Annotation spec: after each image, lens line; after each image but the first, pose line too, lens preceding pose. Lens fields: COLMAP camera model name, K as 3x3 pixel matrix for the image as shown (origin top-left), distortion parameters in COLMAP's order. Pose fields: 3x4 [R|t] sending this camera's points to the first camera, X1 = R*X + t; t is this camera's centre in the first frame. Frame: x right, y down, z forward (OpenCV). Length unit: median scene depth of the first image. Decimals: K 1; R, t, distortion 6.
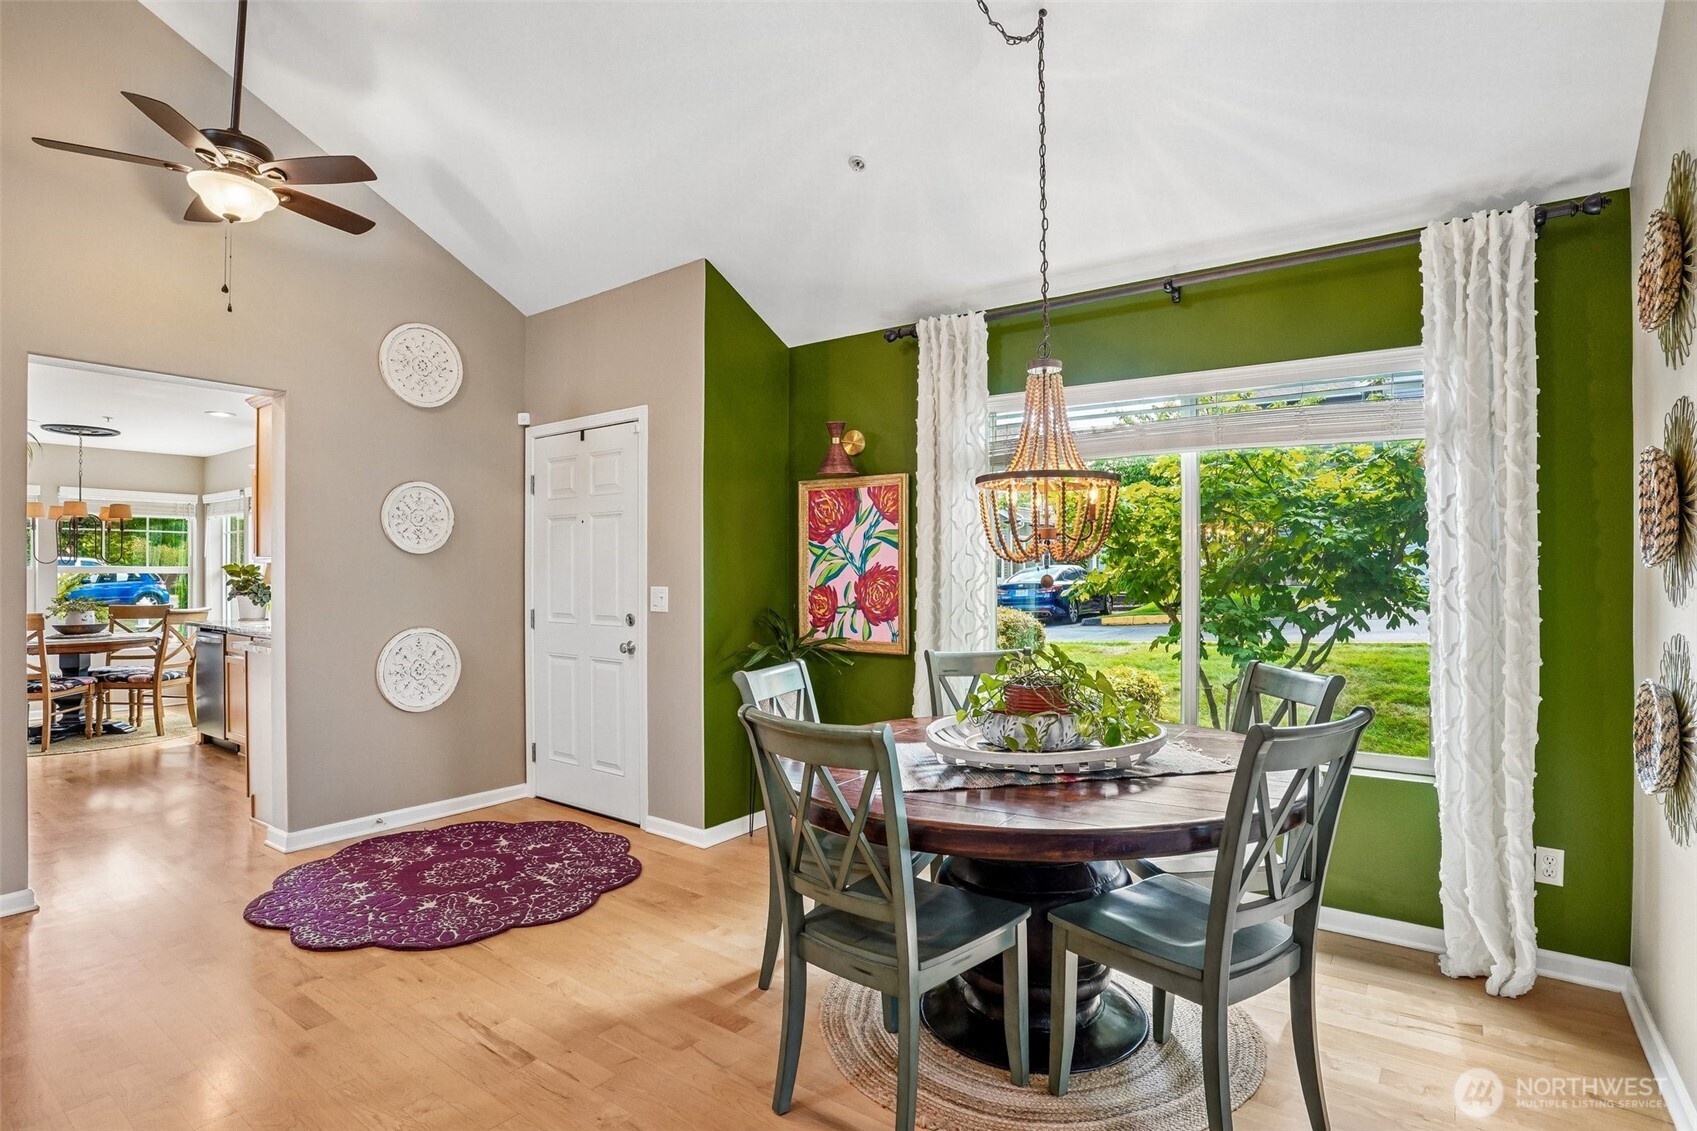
lens RADIAL K [[837.7, 0, 847.2], [0, 837.7, 564.3], [0, 0, 1]] dist [-0.001671, 0.000071]
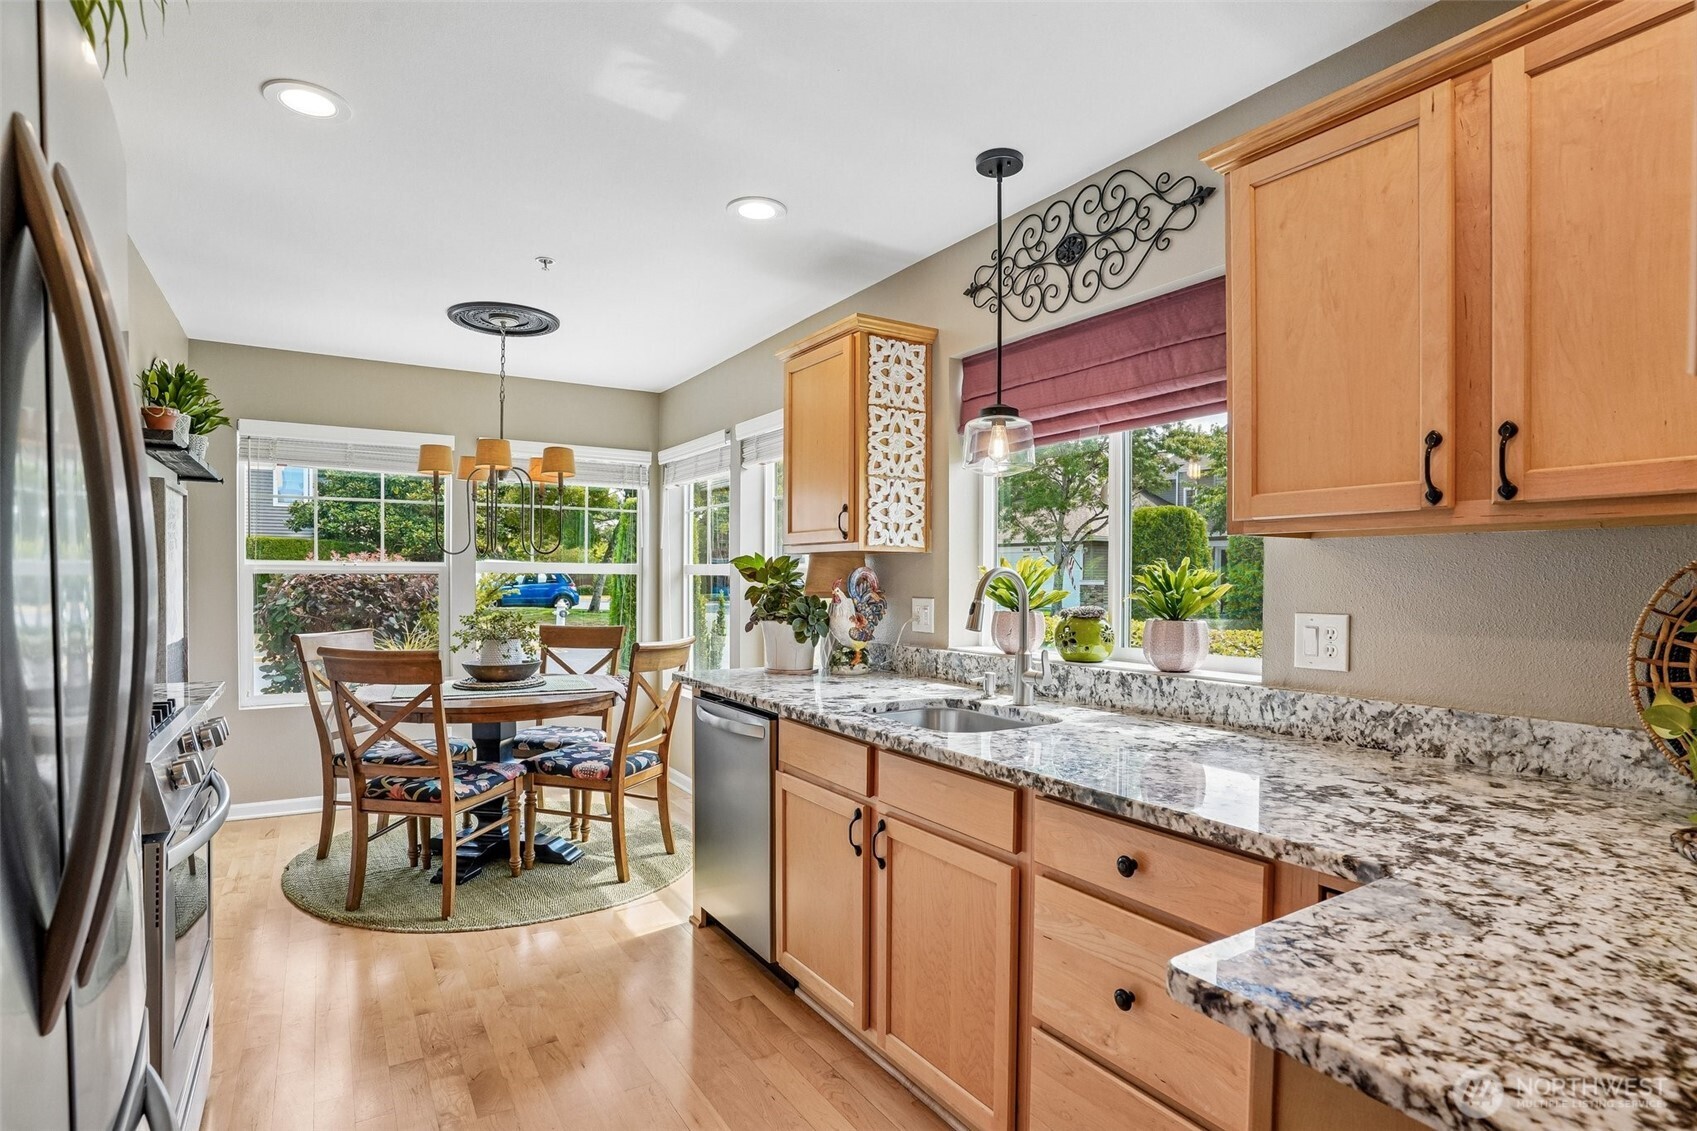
lens RADIAL K [[837.7, 0, 847.2], [0, 837.7, 572.9], [0, 0, 1]] dist [-0.001671, 0.000071]
pose [[0.935008, 0.004630, -0.354595, -0.504554], [-0.003398, 0.999986, 0.004098, 0.008435], [0.354609, -0.002627, 0.935011, 0.560782]]
